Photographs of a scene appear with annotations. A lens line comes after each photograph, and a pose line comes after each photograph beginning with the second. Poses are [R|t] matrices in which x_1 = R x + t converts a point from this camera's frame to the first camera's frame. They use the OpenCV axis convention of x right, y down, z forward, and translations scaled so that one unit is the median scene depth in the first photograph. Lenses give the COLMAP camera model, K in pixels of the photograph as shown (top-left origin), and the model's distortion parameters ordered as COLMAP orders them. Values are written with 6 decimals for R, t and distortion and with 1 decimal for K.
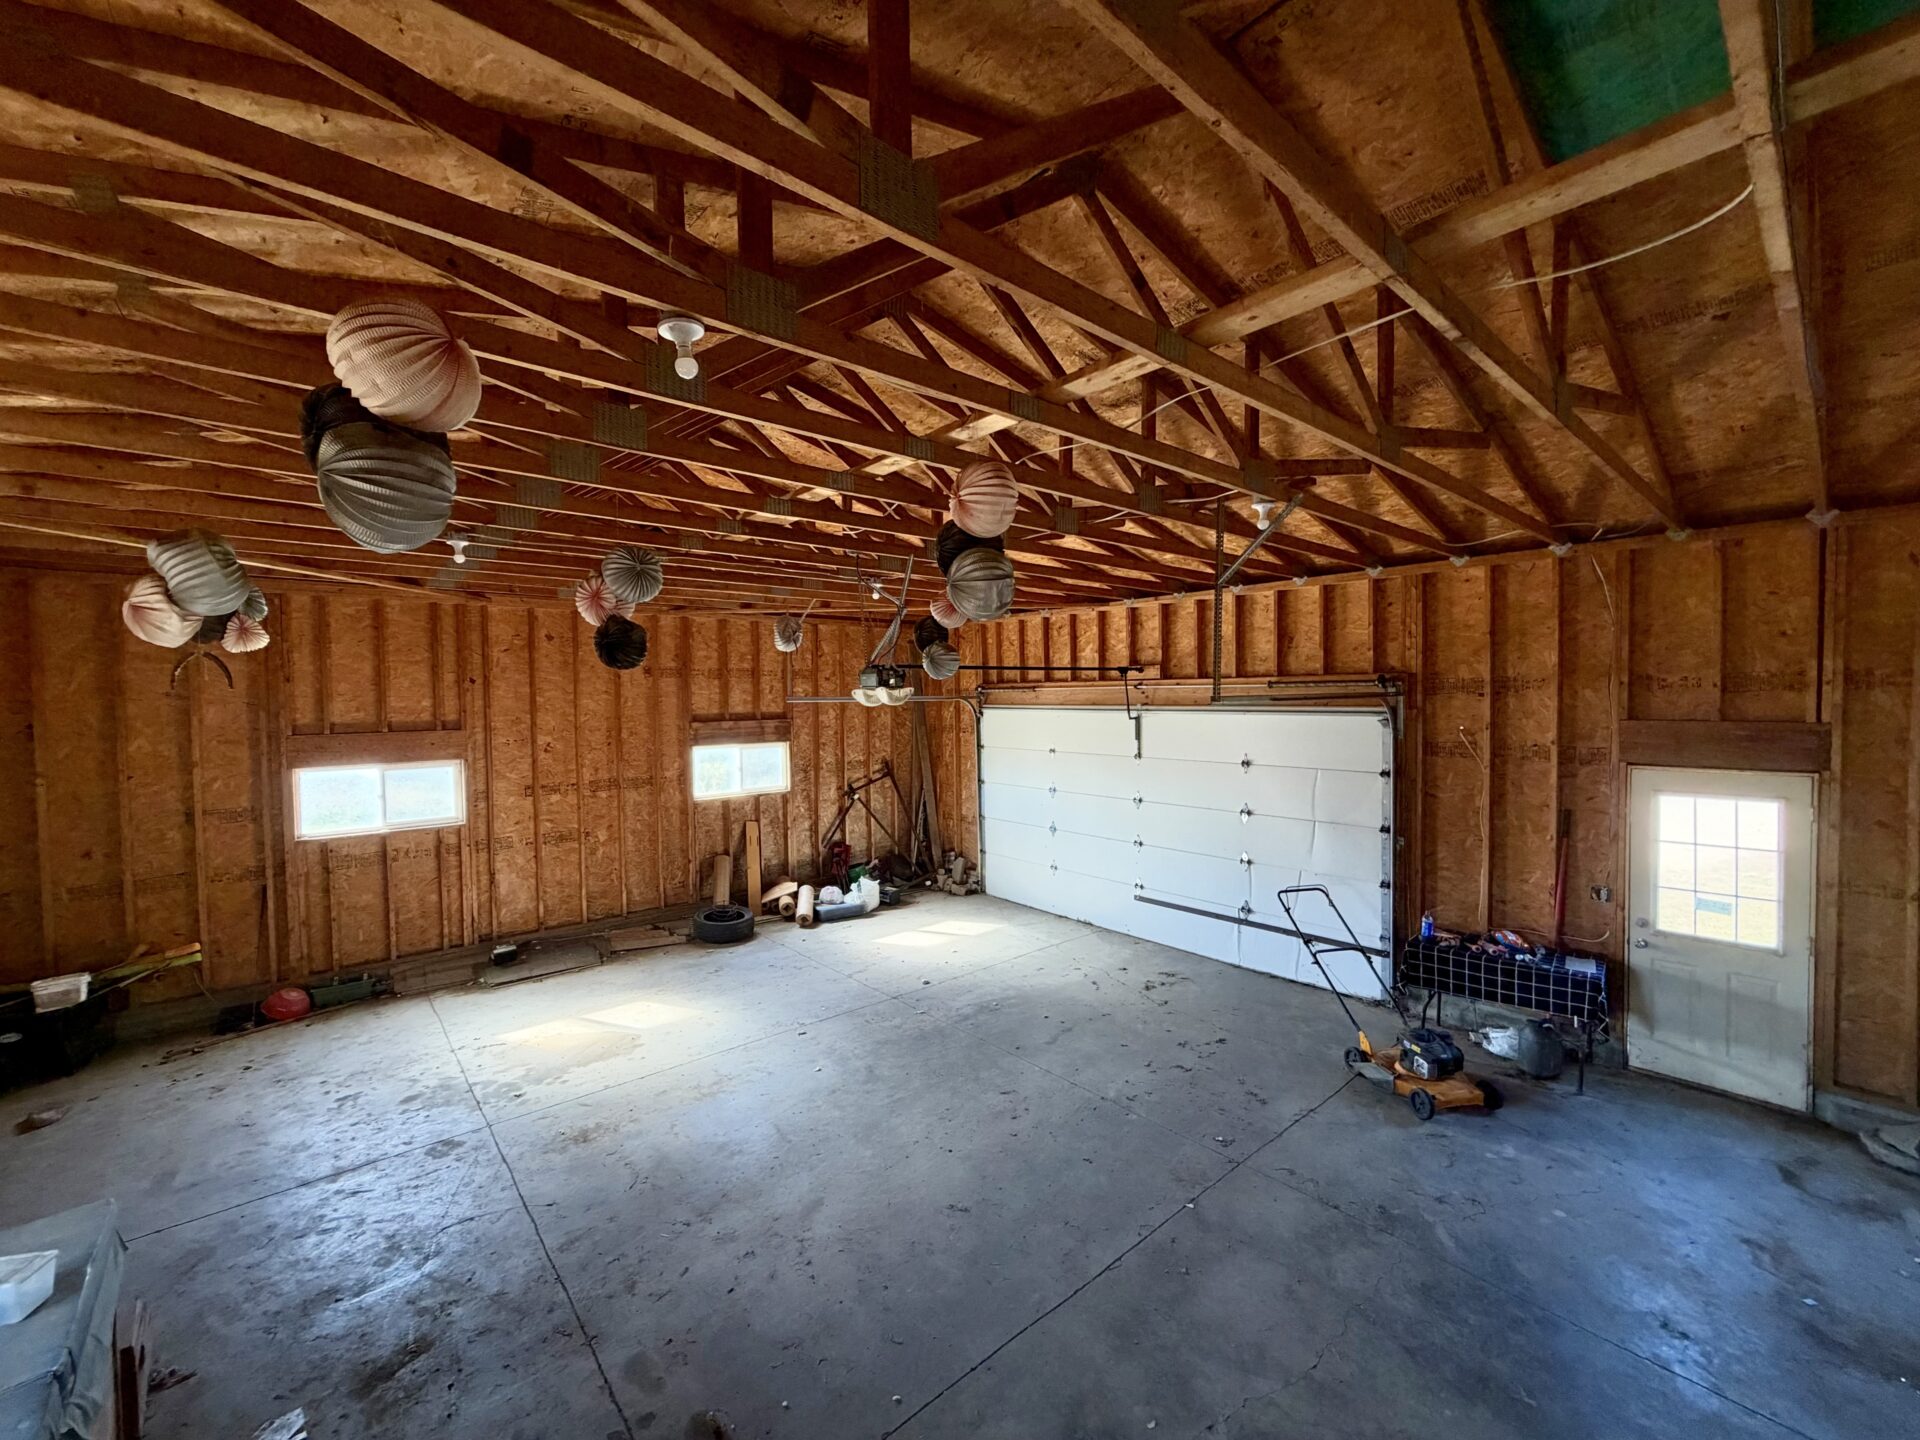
lens RADIAL K [[761.8, 0, 954.8], [0, 761.8, 720.2], [0, 0, 1]] dist [-0.002654, 0.000586]
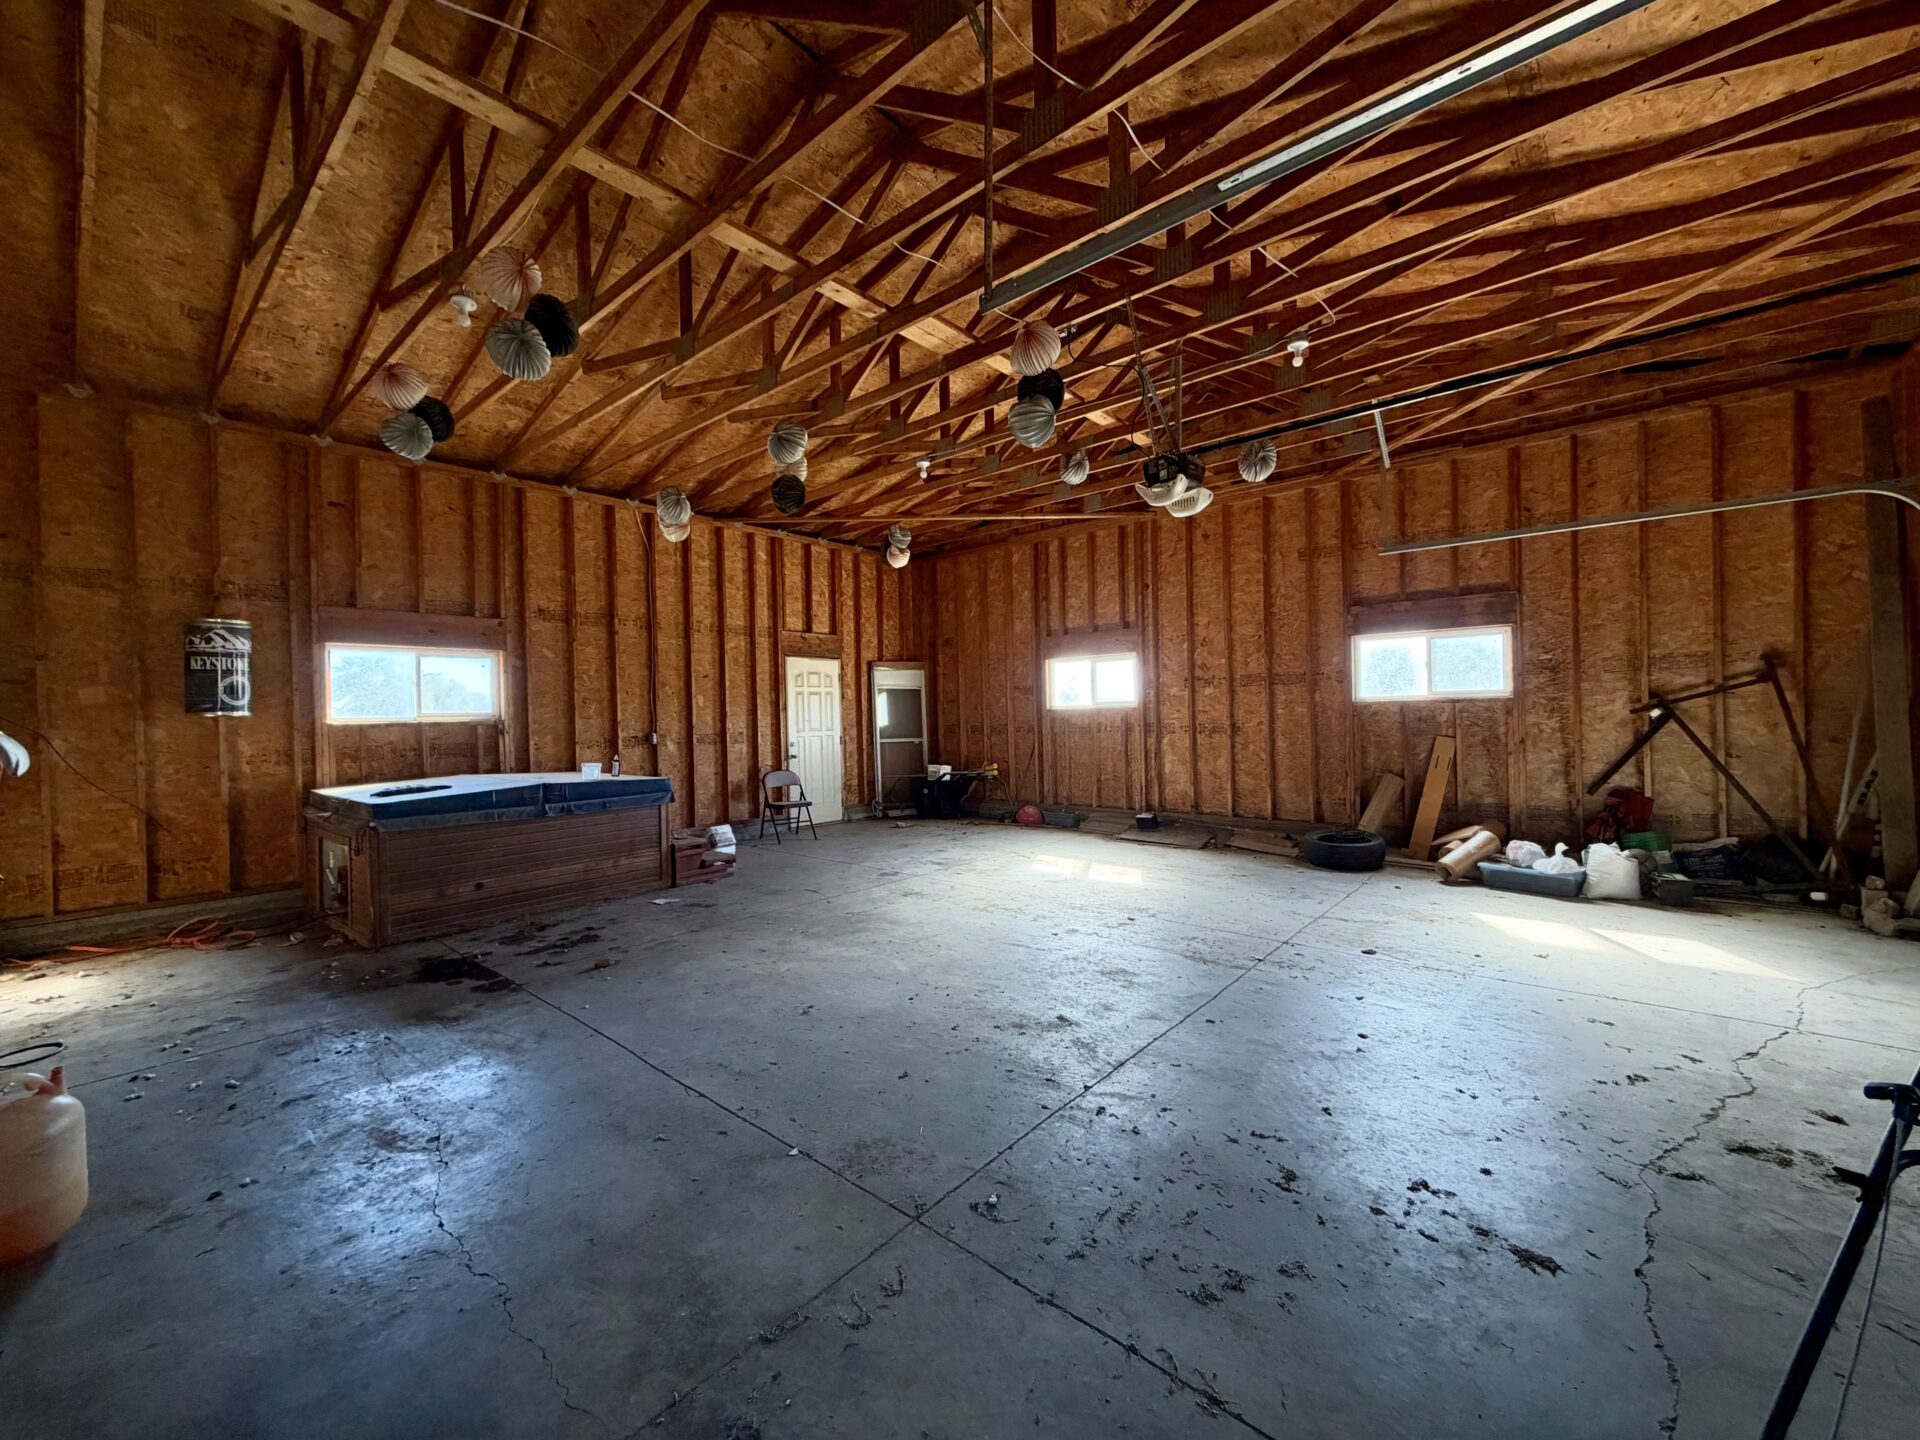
lens RADIAL K [[761.8, 0, 954.8], [0, 761.8, 717.7], [0, 0, 1]] dist [-0.002654, 0.000586]
pose [[0.145931, 0.011496, -0.989228, 0.410897], [-0.012323, 0.999876, 0.009802, 0.120445], [0.989218, 0.010759, 0.146054, 0.453684]]
